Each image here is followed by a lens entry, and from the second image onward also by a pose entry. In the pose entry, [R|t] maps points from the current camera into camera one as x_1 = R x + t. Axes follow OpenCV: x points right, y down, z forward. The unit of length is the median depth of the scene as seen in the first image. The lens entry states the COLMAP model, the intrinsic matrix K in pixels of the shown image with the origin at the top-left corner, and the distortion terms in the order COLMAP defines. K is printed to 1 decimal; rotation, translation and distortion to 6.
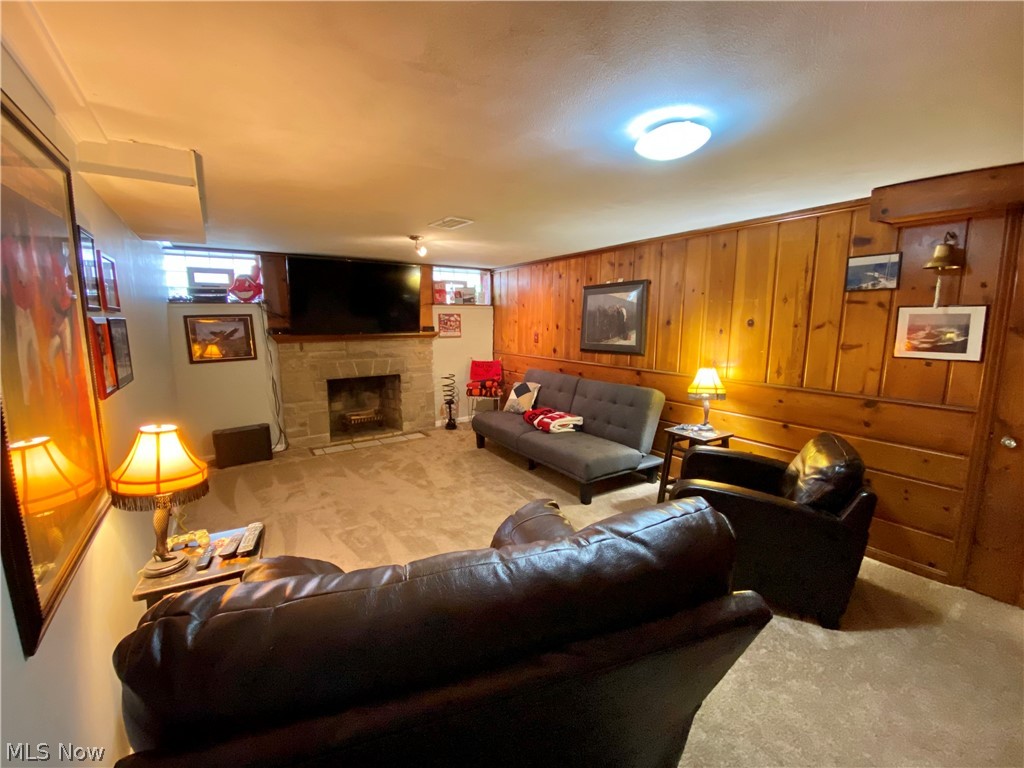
lens RADIAL K [[412.0, 0, 521.1], [0, 412.0, 379.7], [0, 0, 1]] dist [0.020741, -0.000060]
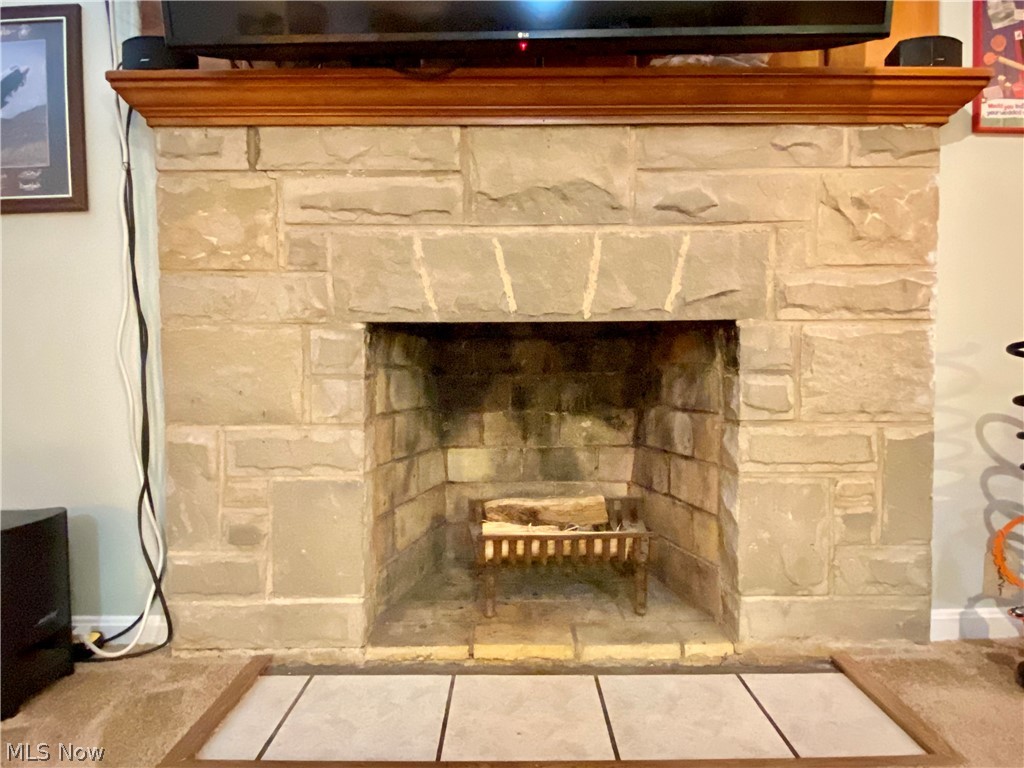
lens RADIAL K [[567.7, 0, 515.1], [0, 567.7, 384.9], [0, 0, 1]] dist [-0.000710, -0.000617]
pose [[0.819185, 0.022091, -0.573103, -0.229016], [-0.077301, 0.994393, -0.072161, 0.039235], [0.568296, 0.103415, 0.816300, 0.741184]]
